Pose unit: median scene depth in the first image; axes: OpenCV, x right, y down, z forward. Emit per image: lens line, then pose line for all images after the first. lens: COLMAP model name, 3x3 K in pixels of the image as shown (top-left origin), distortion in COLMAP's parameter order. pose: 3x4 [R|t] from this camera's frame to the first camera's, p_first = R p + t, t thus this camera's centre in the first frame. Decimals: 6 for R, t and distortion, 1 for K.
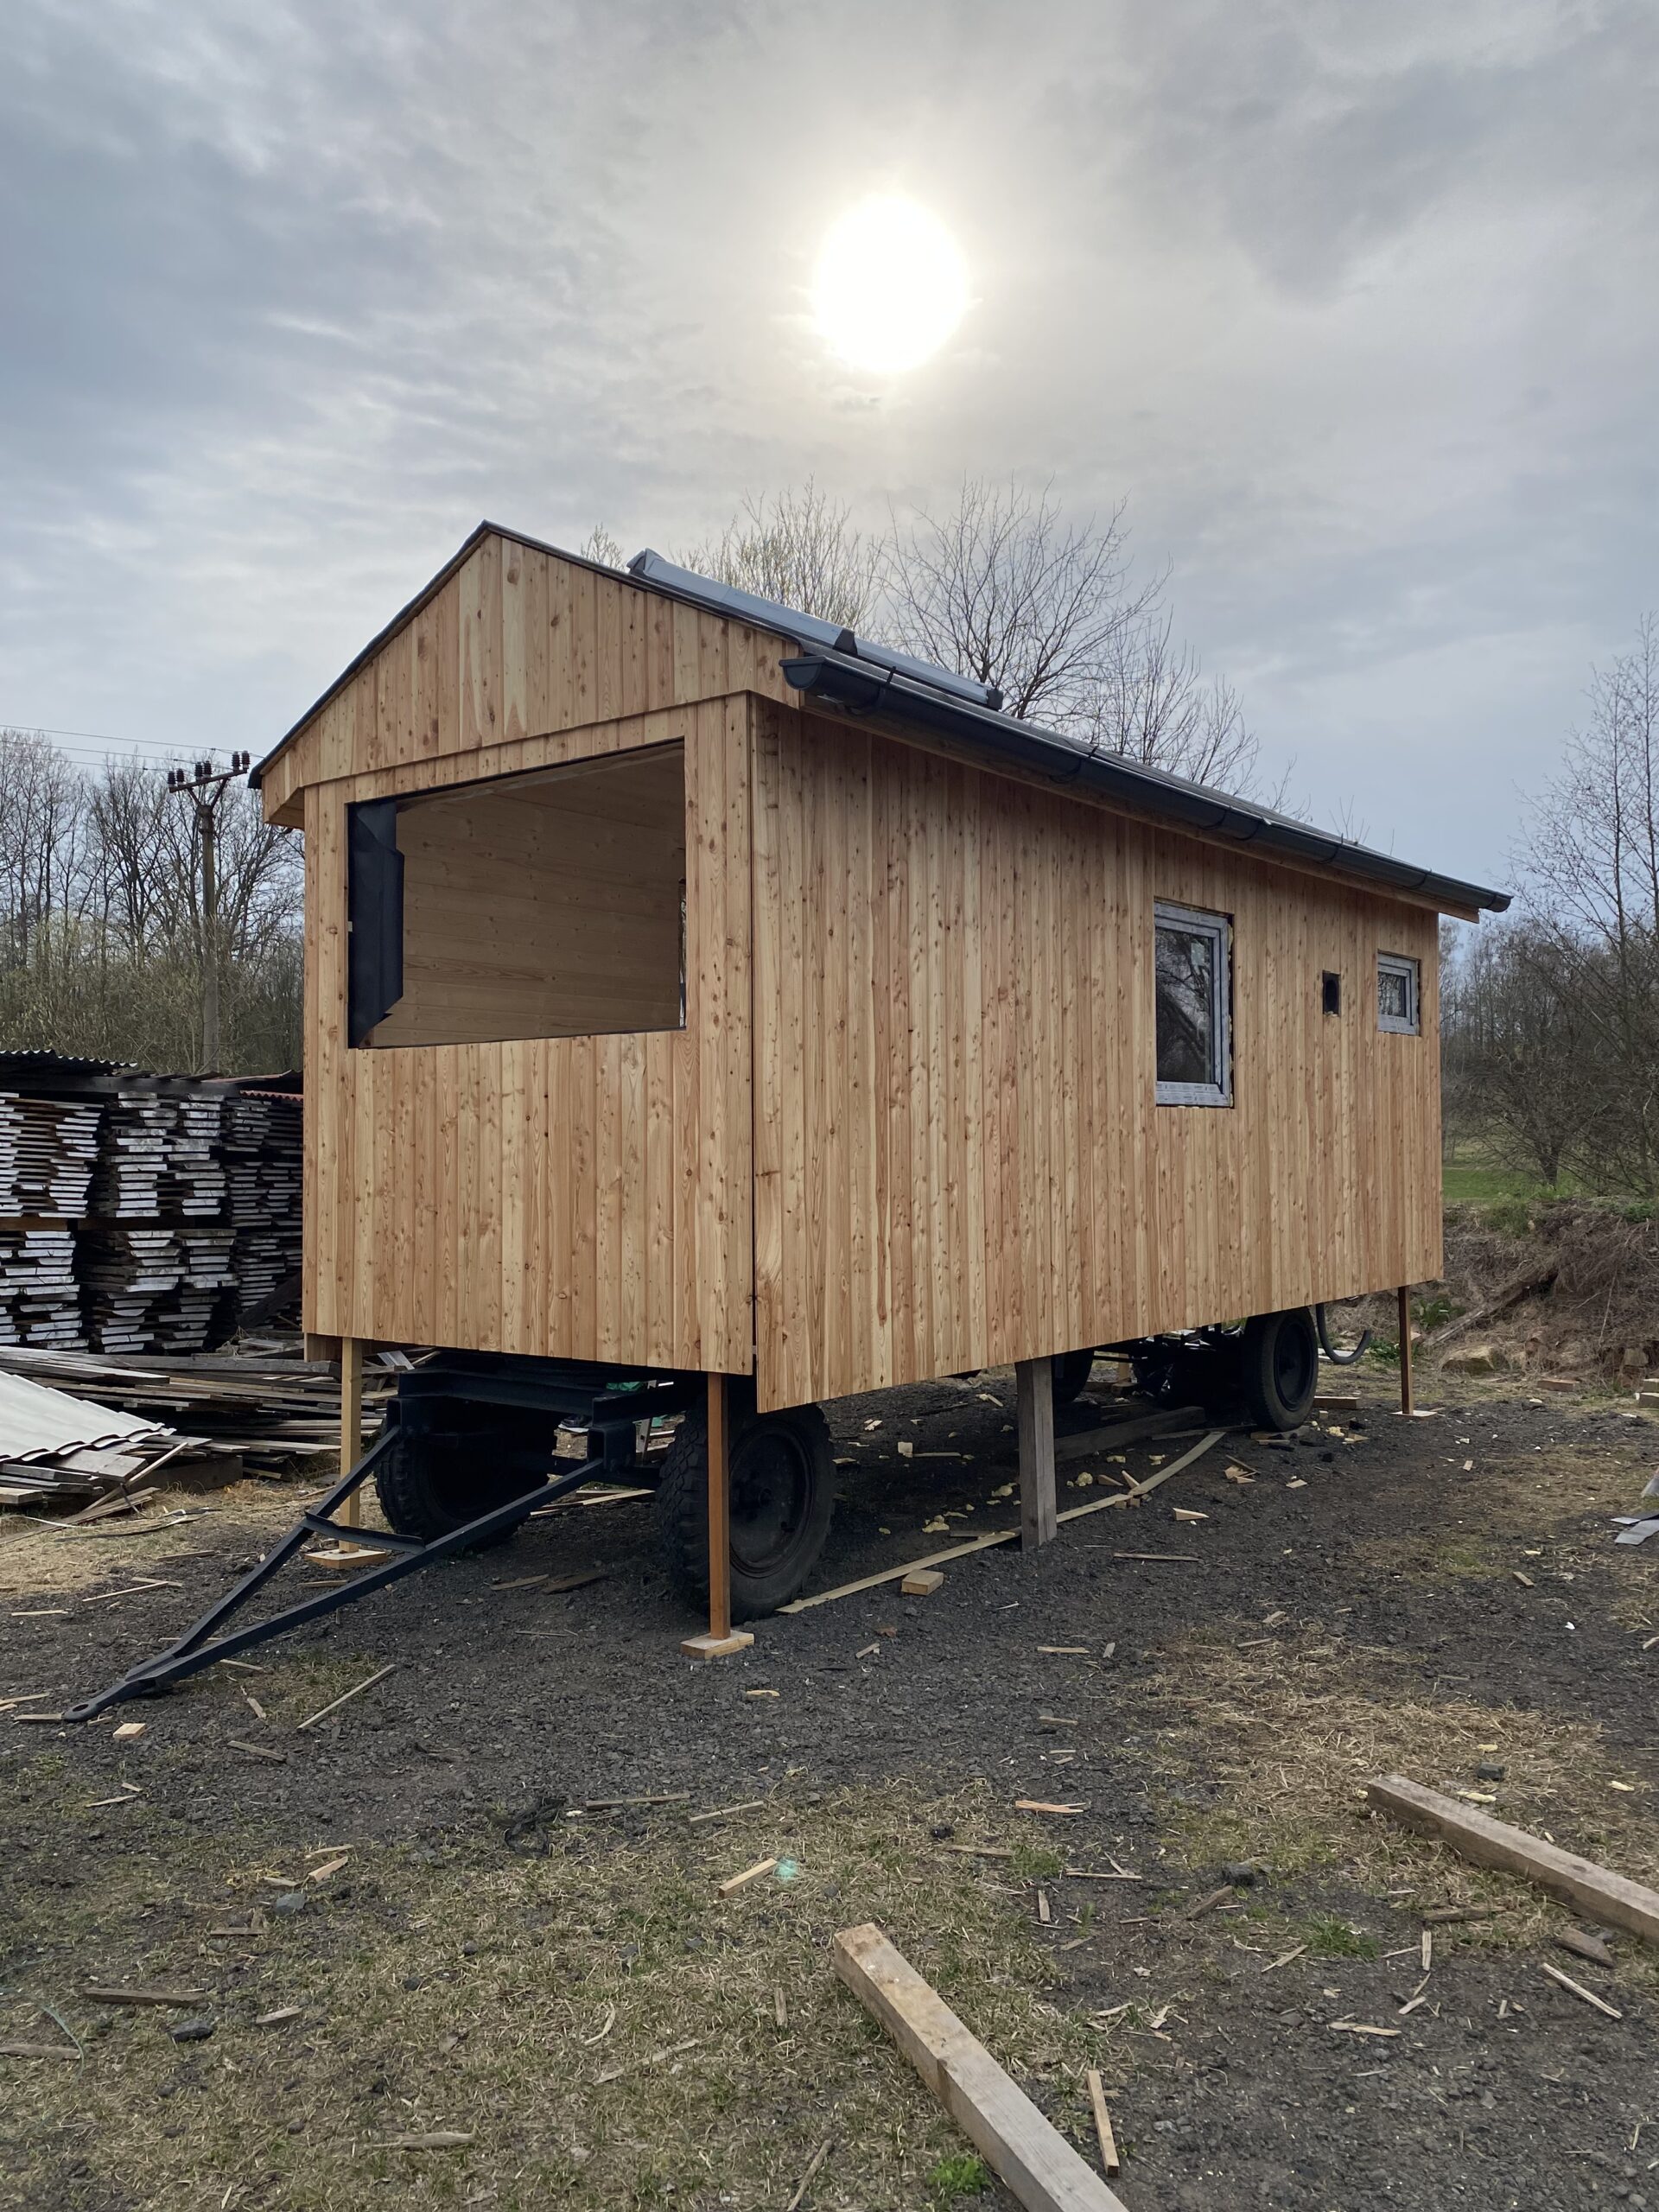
lens RADIAL K [[1675.7, 0, 829.5], [0, 1675.7, 1106.0], [0, 0, 1]] dist [-0.000117, -0.001623]
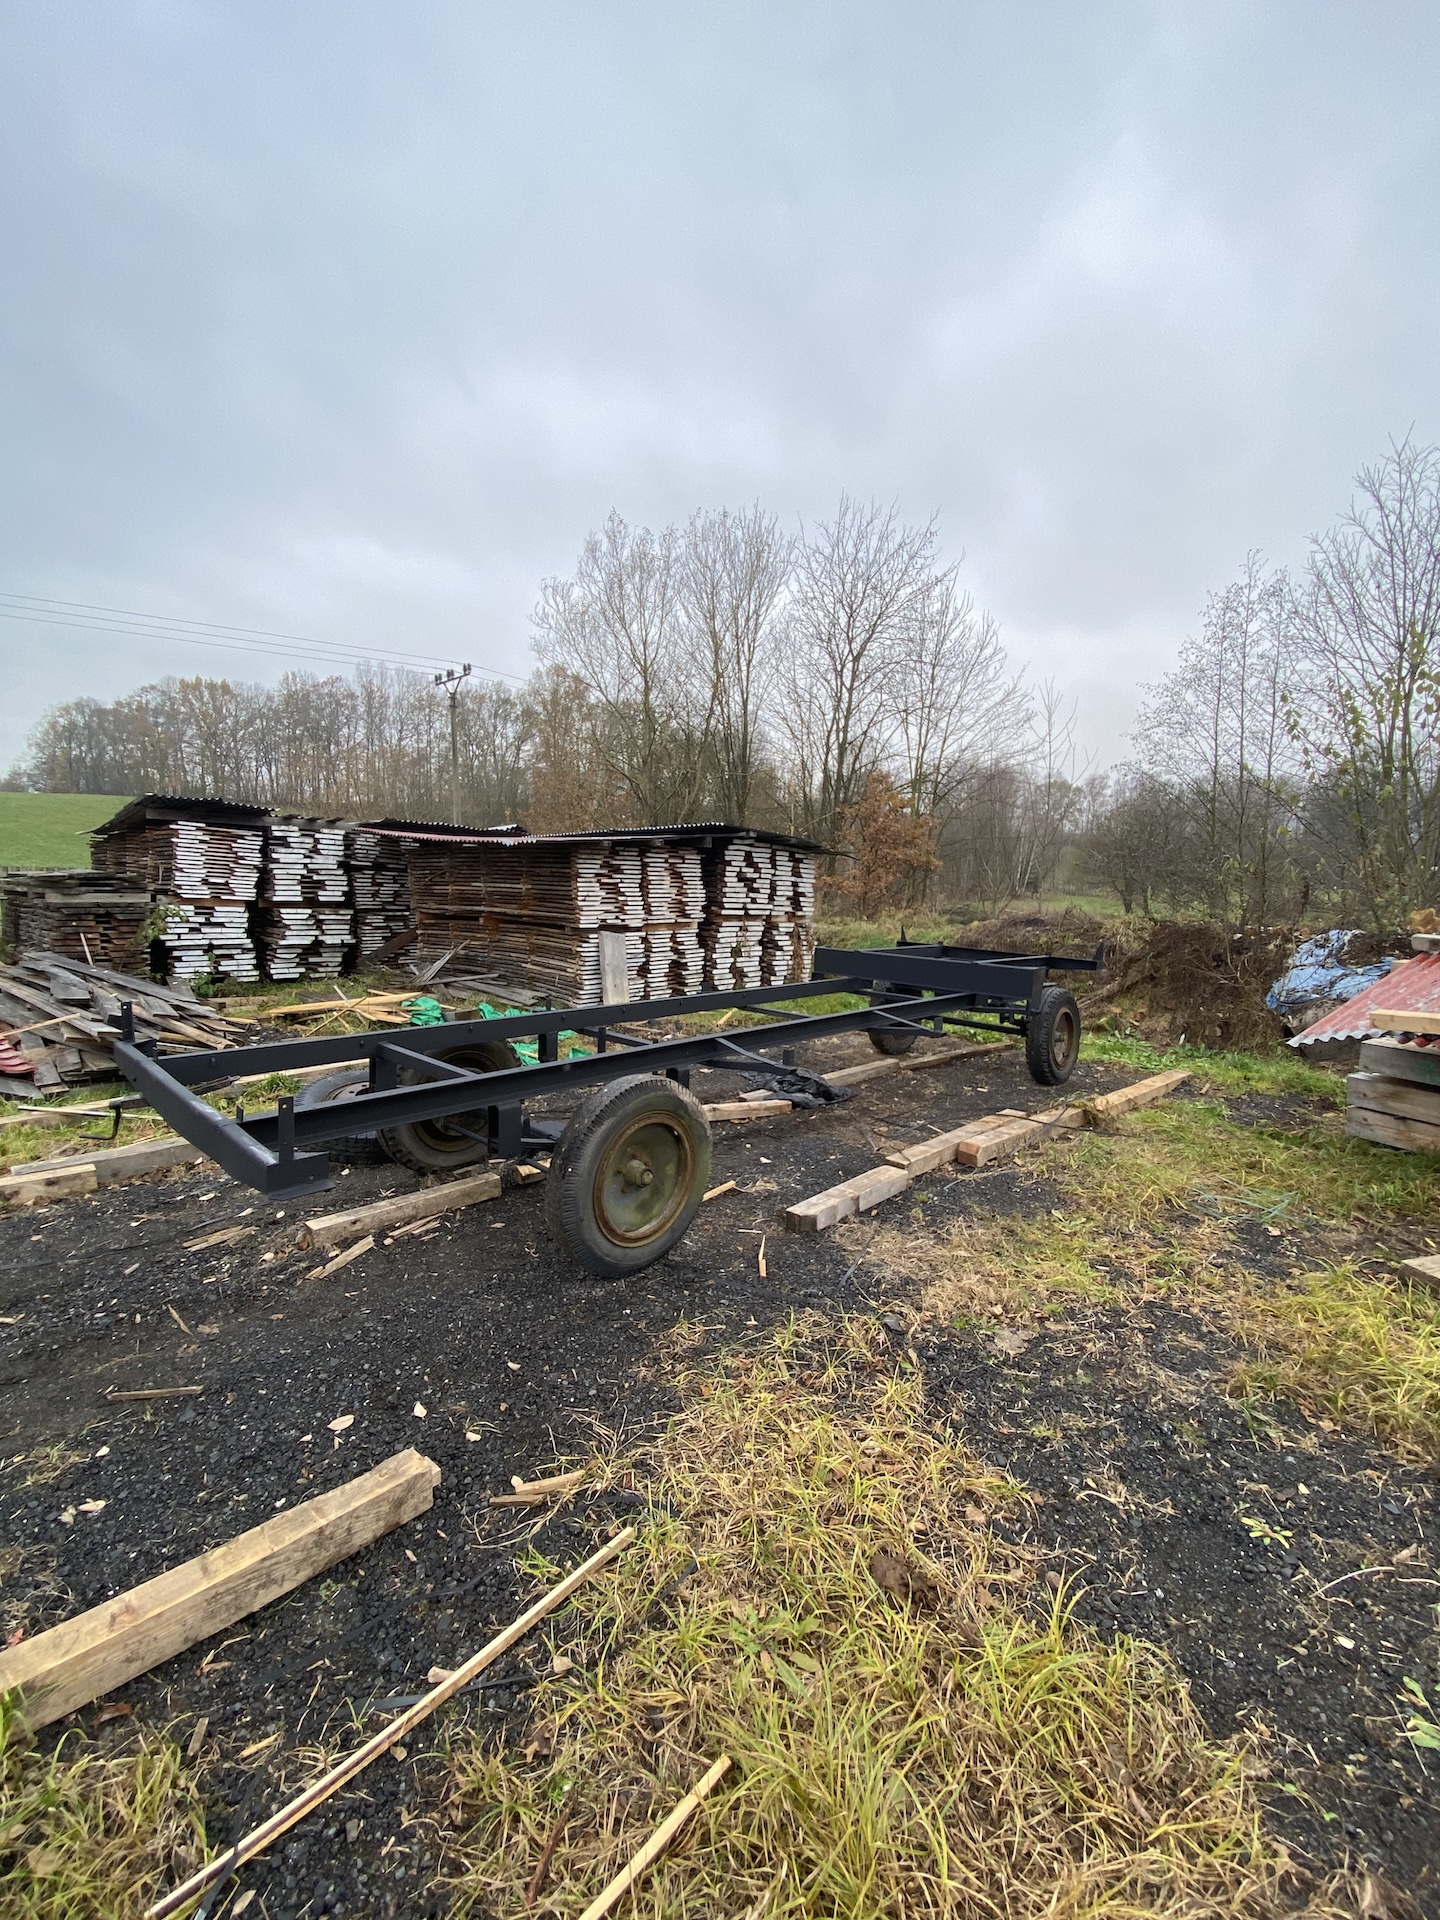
lens RADIAL K [[770.1, 0, 728.5], [0, 770.1, 952.9], [0, 0, 1]] dist [0.001884, -0.000077]
pose [[0.995251, 0.044469, -0.086589, 0.099502], [-0.033663, 0.991899, 0.122486, 0.007943], [0.091334, -0.118990, 0.988686, 0.255259]]
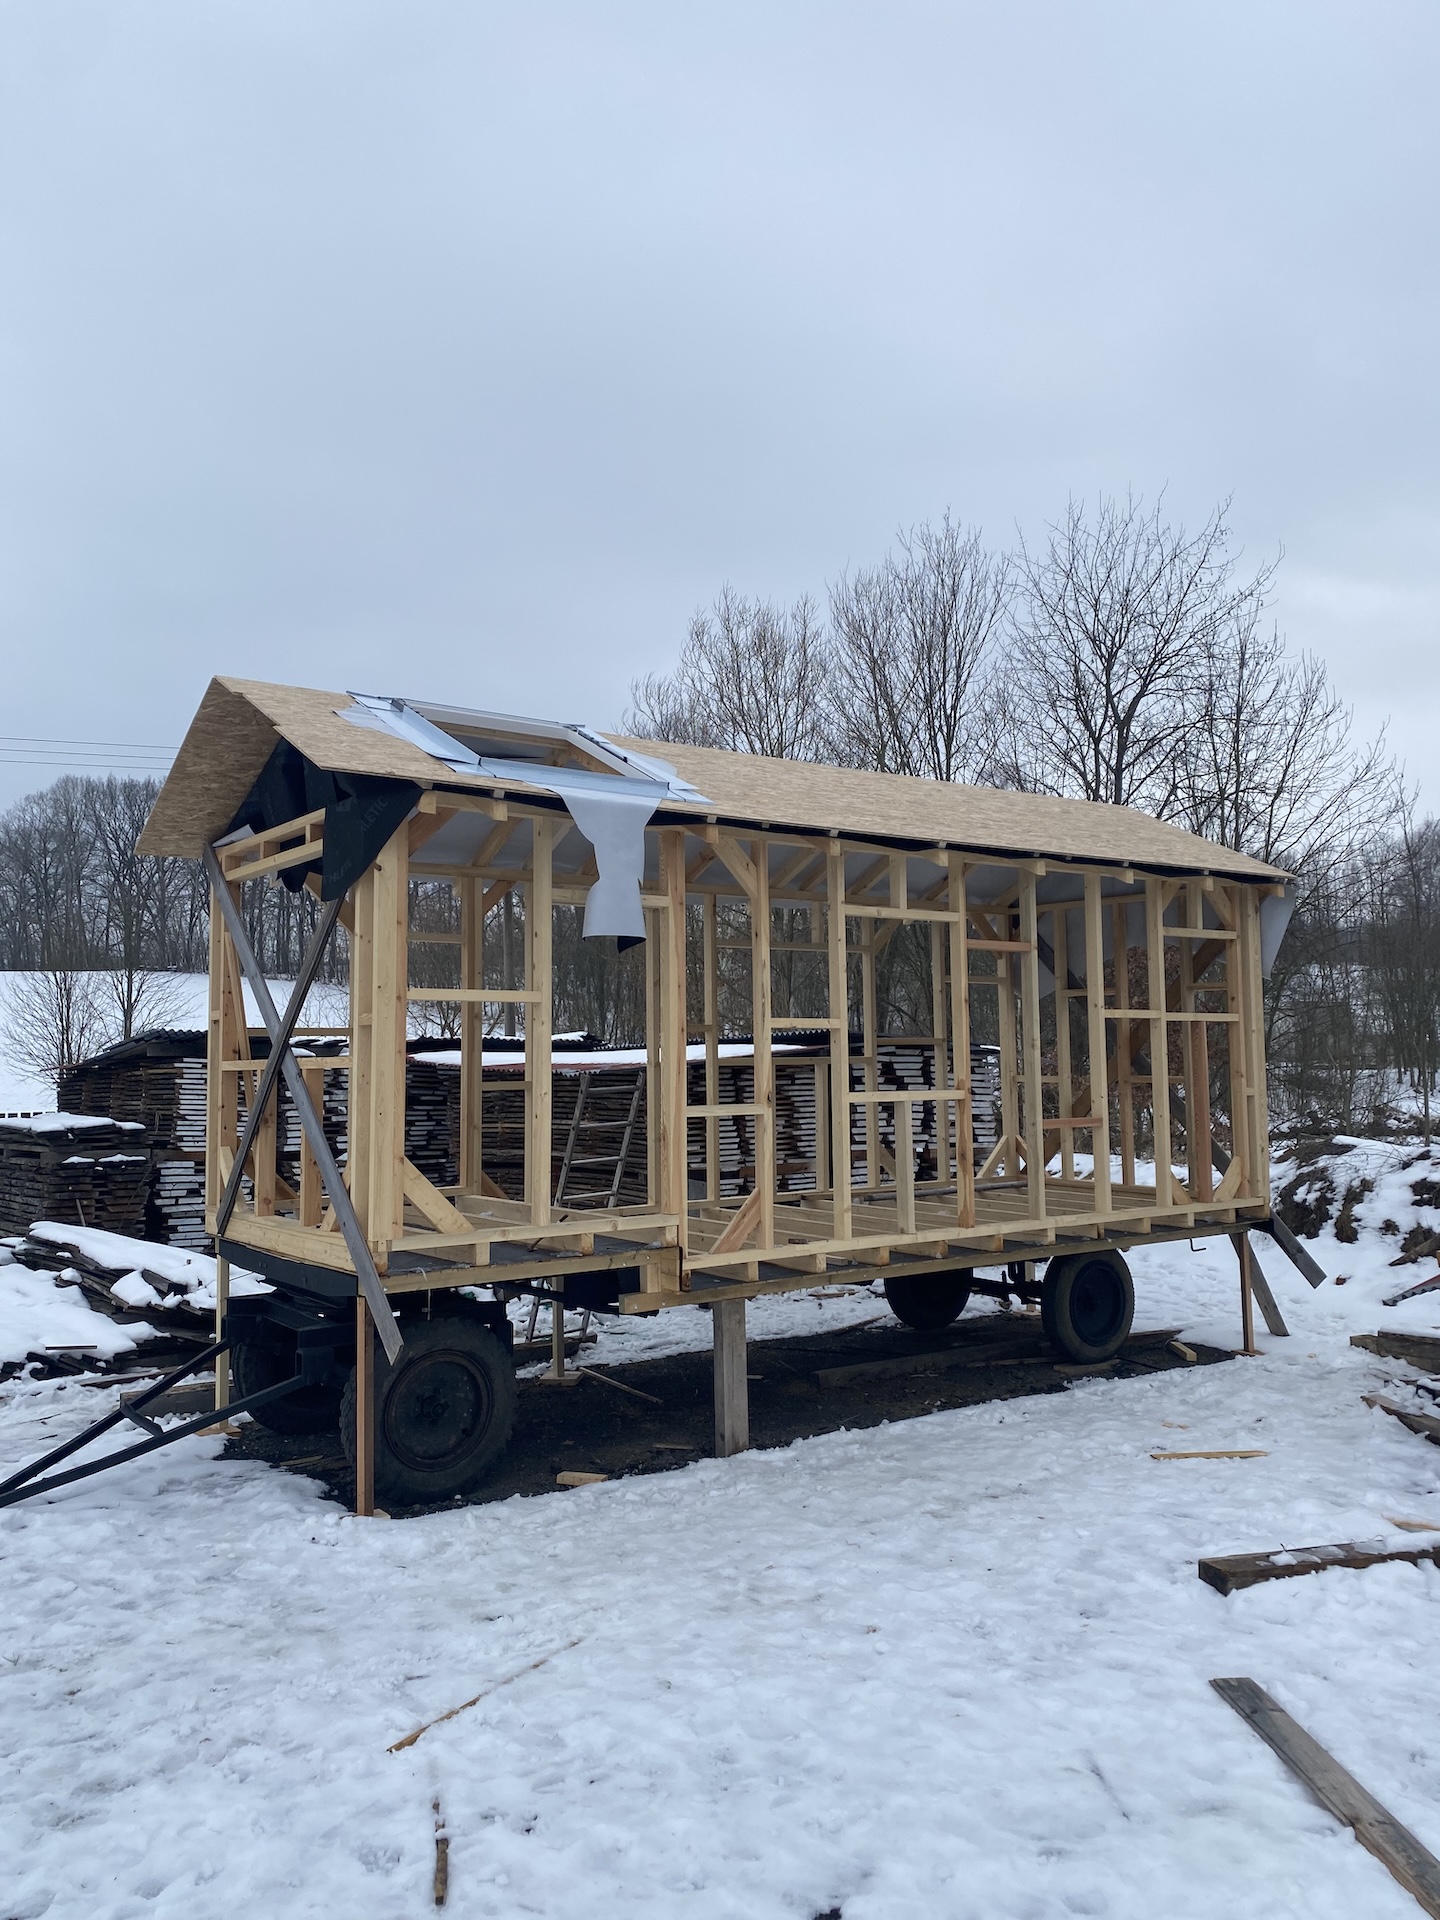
lens RADIAL K [[1476.2, 0, 754.2], [0, 1476.2, 886.0], [0, 0, 1]] dist [-0.000247, -0.000087]
pose [[0.962113, -0.037522, -0.270057, 0.250535], [0.013259, 0.995752, -0.091114, -0.030337], [0.272329, 0.084082, 0.958524, -0.040615]]
